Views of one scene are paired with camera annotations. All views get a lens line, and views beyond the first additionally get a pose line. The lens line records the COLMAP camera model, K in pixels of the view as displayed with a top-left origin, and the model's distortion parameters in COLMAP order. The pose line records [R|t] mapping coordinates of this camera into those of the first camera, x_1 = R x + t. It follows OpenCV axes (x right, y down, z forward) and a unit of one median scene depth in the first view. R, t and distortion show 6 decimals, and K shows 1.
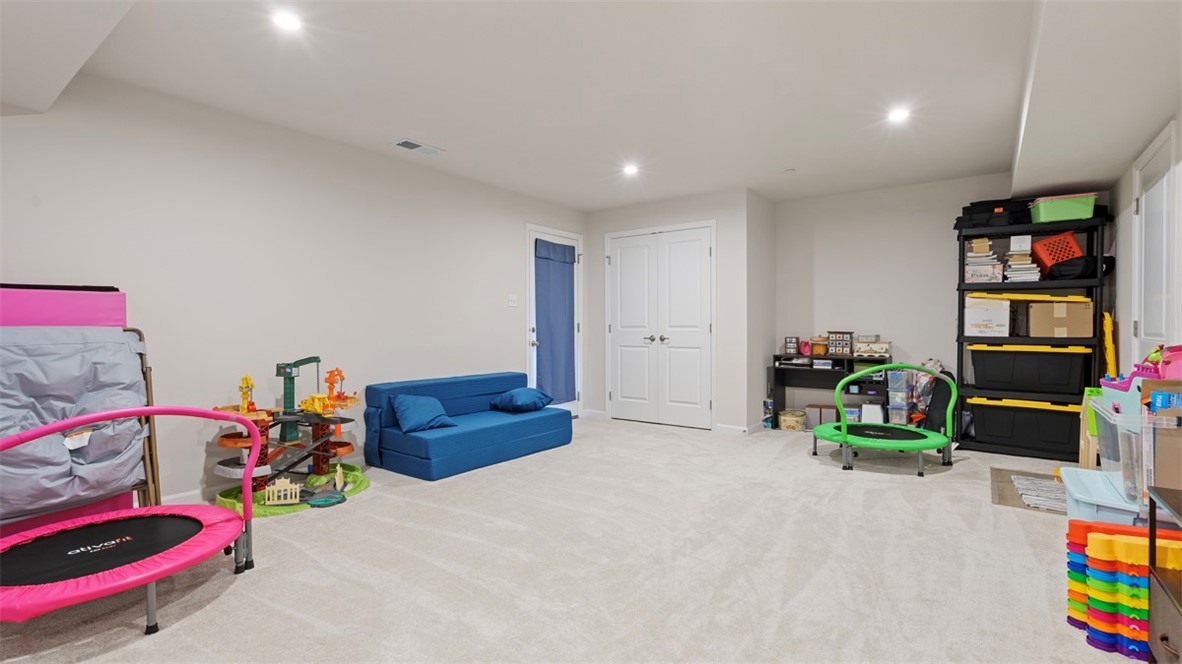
lens RADIAL K [[541.0, 0, 591.0], [0, 541.0, 332.0], [0, 0, 1]] dist [-0.000229, 0.000308]
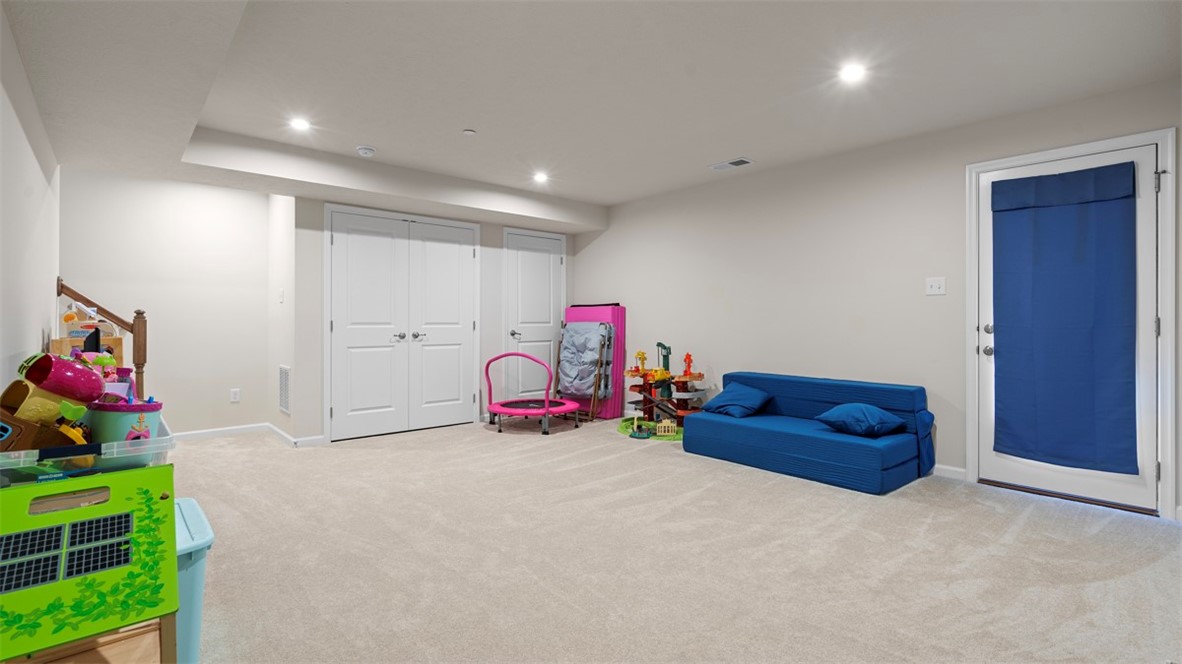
lens RADIAL K [[541.0, 0, 591.0], [0, 541.0, 332.0], [0, 0, 1]] dist [-0.000229, 0.000308]
pose [[-0.202580, 0.020745, -0.979046, 0.662774], [-0.010525, 0.999672, 0.023360, -0.011091], [0.979209, 0.015037, -0.202296, 0.728381]]
